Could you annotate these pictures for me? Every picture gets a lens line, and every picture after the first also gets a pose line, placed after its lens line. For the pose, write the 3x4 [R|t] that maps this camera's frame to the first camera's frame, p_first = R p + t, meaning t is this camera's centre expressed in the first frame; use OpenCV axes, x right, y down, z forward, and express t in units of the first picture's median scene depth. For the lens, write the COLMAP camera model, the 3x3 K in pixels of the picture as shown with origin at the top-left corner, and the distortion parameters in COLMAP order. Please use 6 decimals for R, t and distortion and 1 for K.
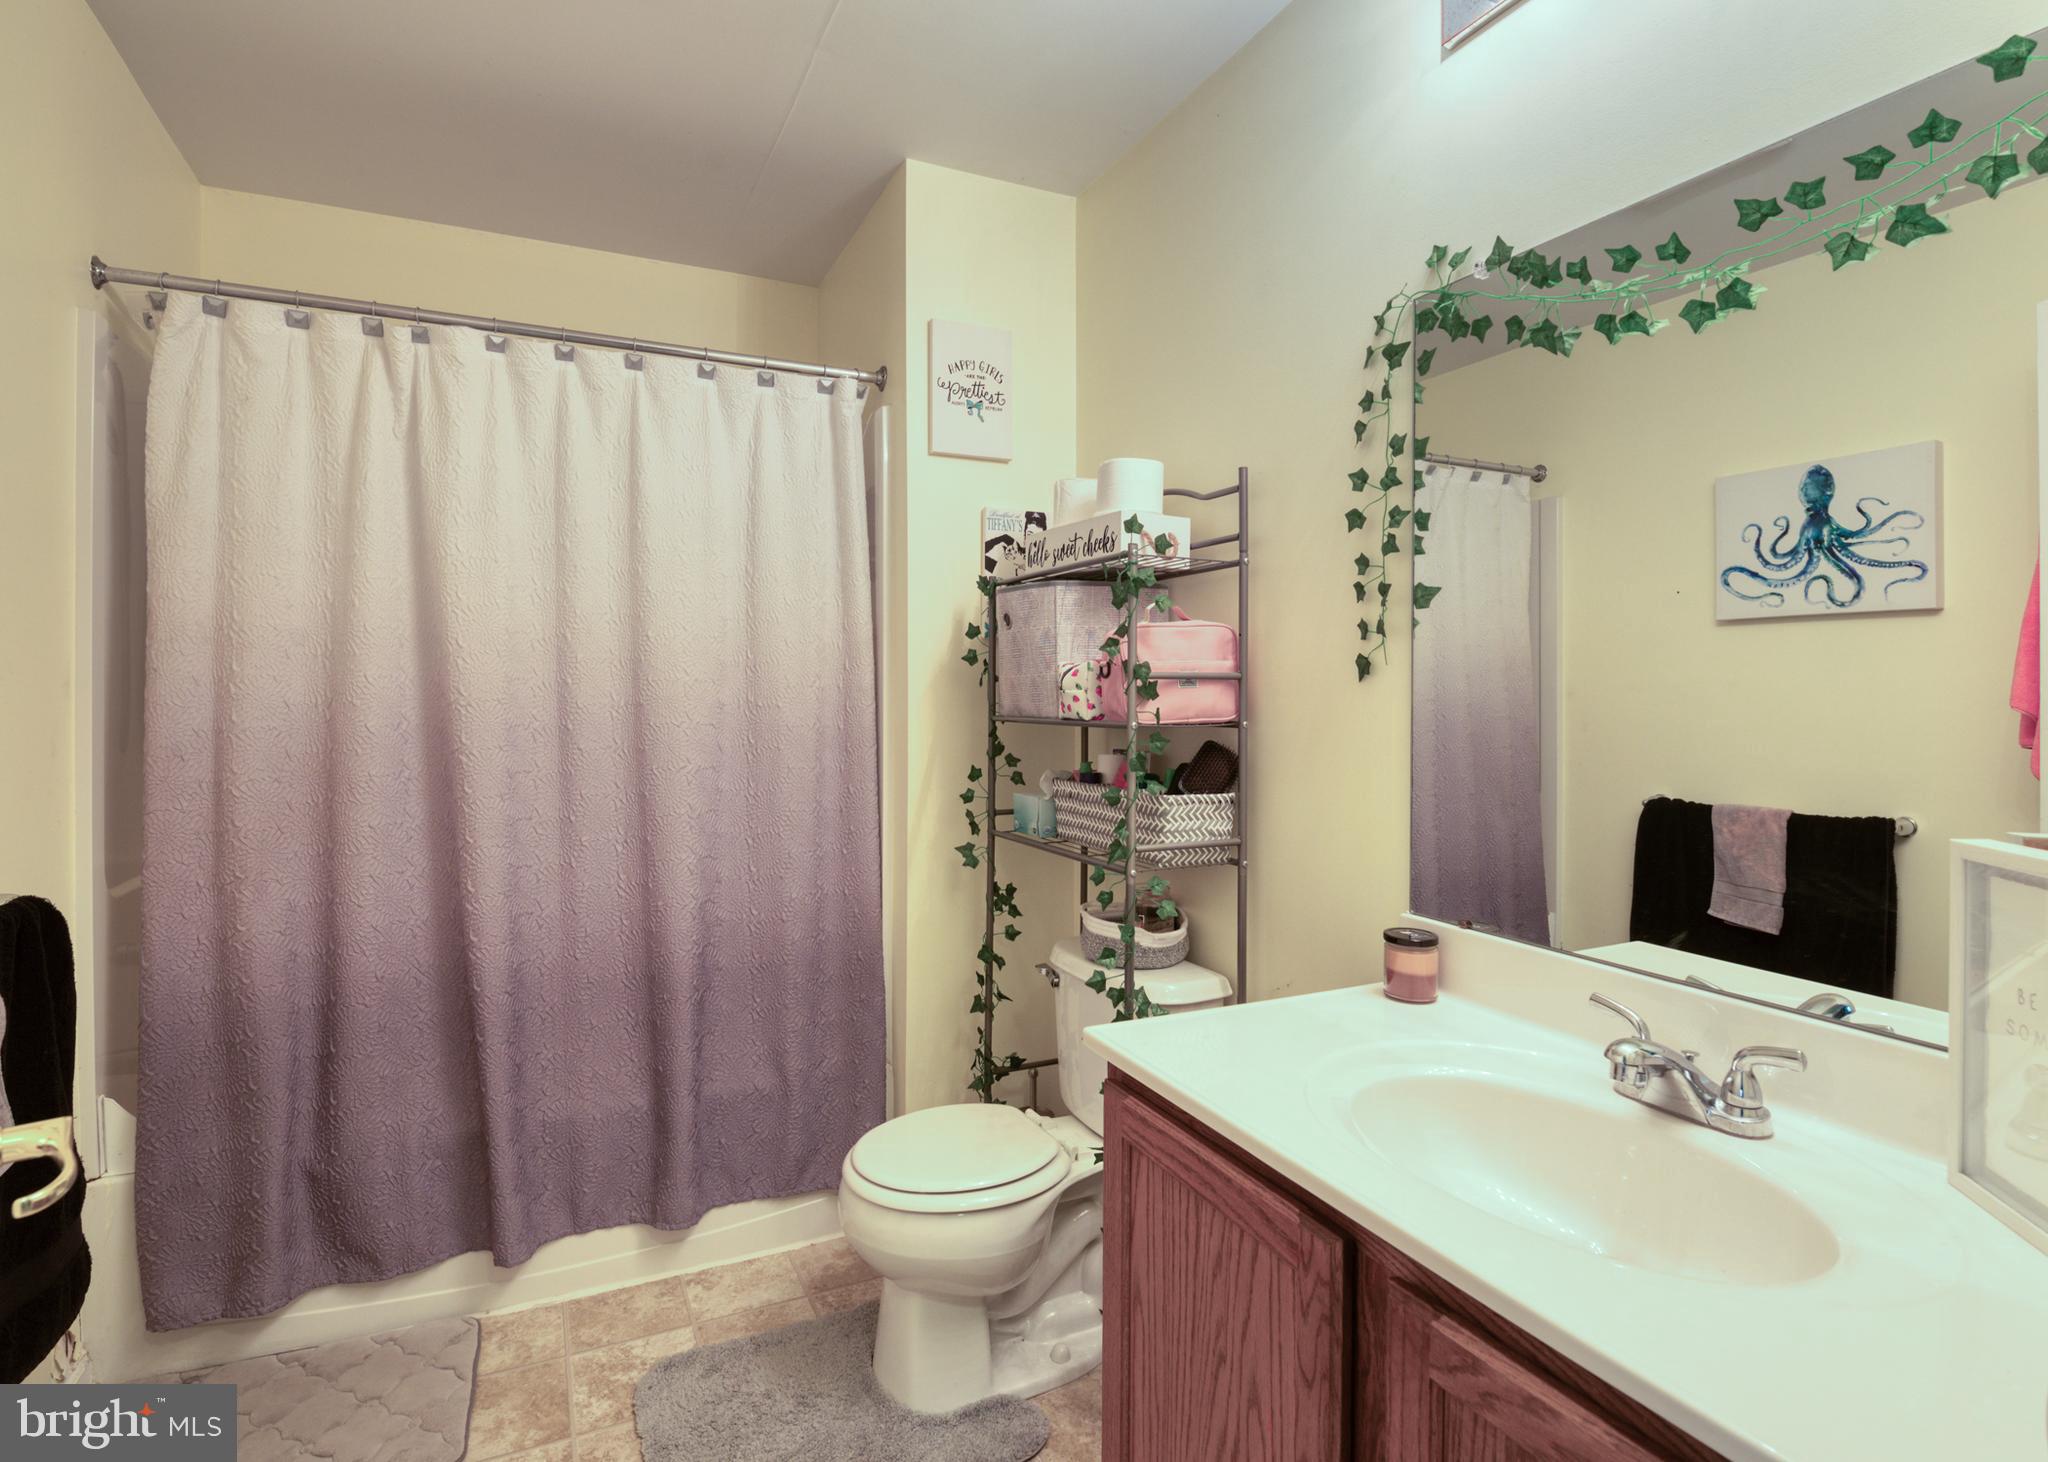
lens RADIAL K [[1015.3, 0, 1006.2], [0, 1015.3, 693.0], [0, 0, 1]] dist [-0.007696, -0.007875]
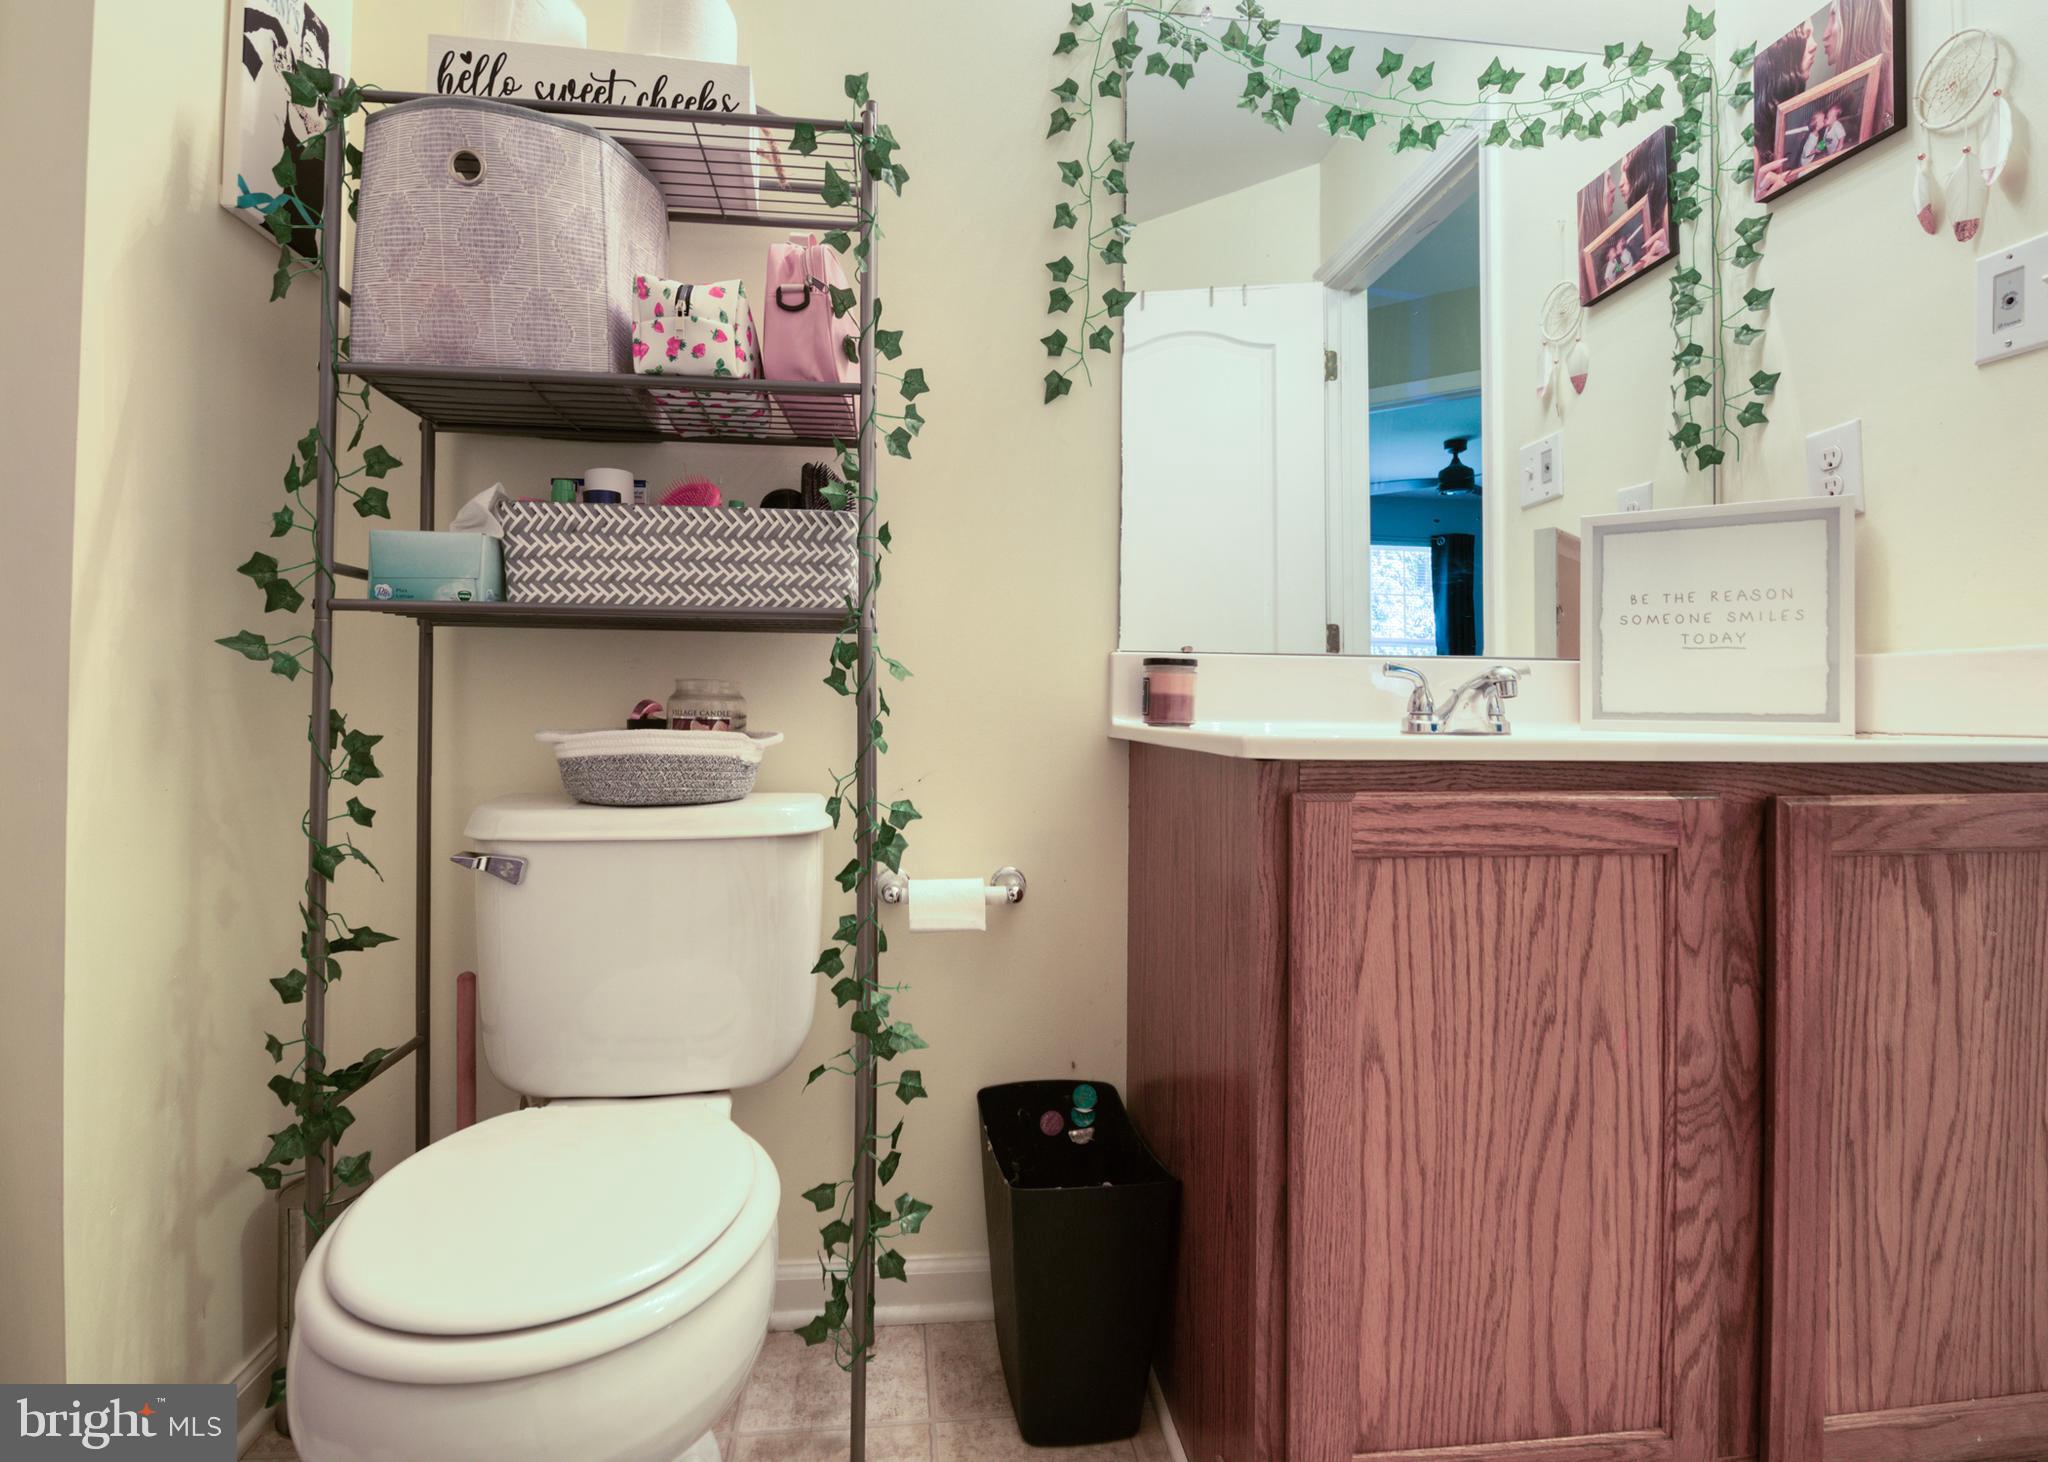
lens RADIAL K [[1015.3, 0, 1003.3], [0, 1015.3, 692.0], [0, 0, 1]] dist [-0.007696, -0.007875]
pose [[0.322270, 0.010212, 0.946593, -0.467948], [-0.006688, 0.999941, -0.008510, 0.233785], [-0.946624, -0.003589, 0.322320, 0.708532]]
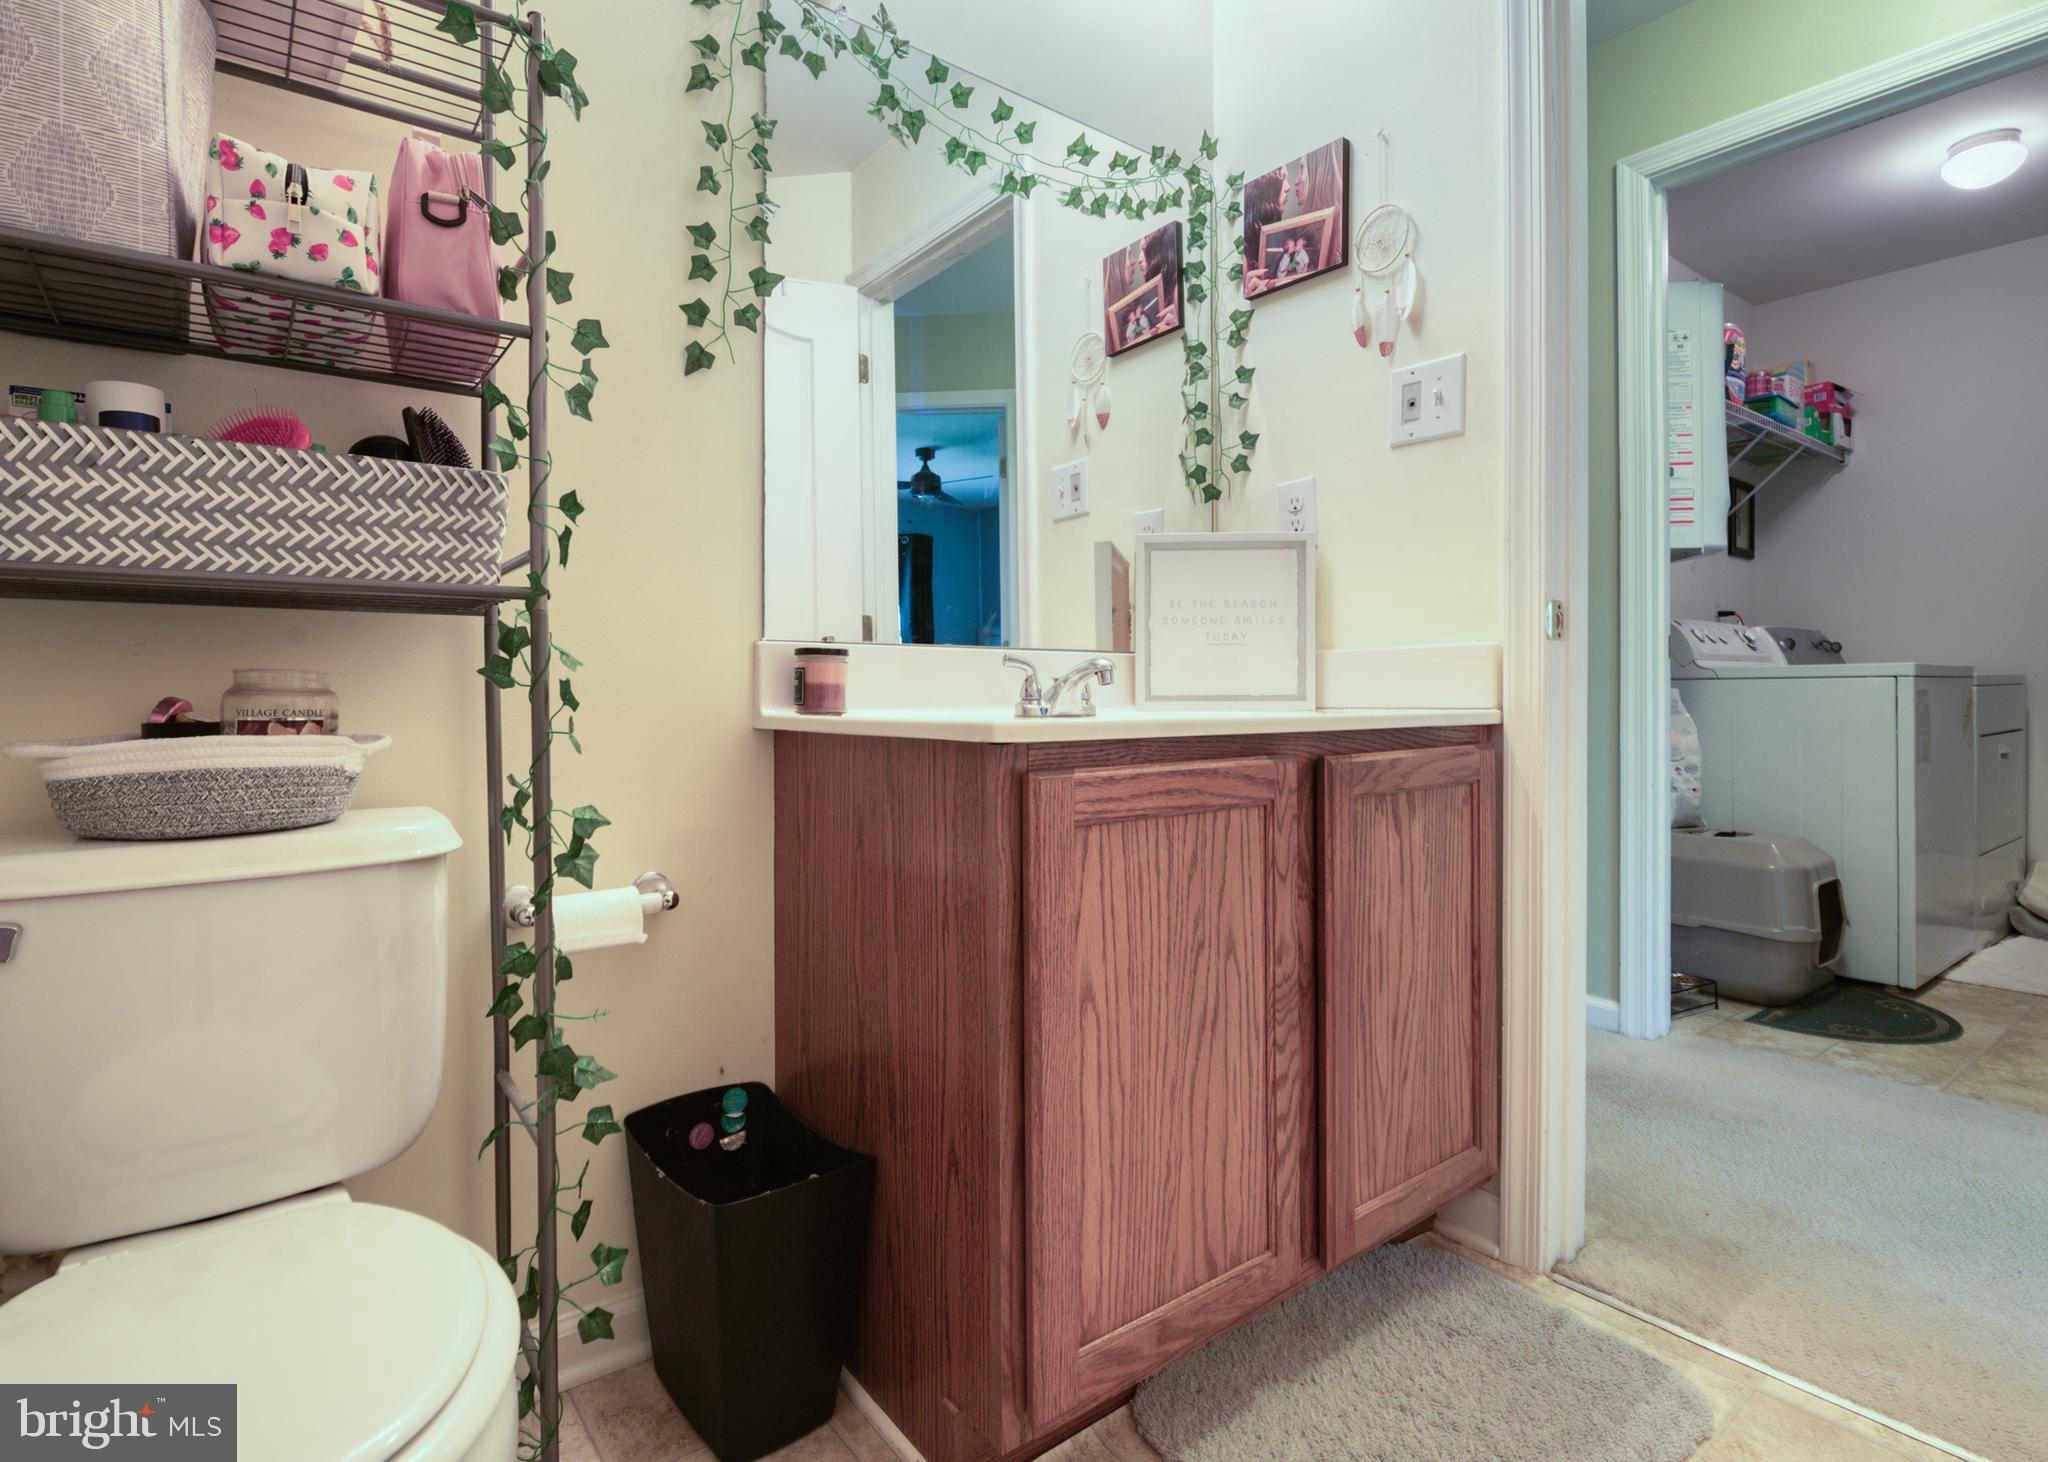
lens RADIAL K [[1015.3, 0, 1011.8], [0, 1015.3, 689.9], [0, 0, 1]] dist [-0.007696, -0.007875]
pose [[-0.214485, -0.000262, 0.976727, -0.487837], [0.004342, 0.999990, 0.001222, 0.232348], [-0.976718, 0.004503, -0.214481, 0.868157]]
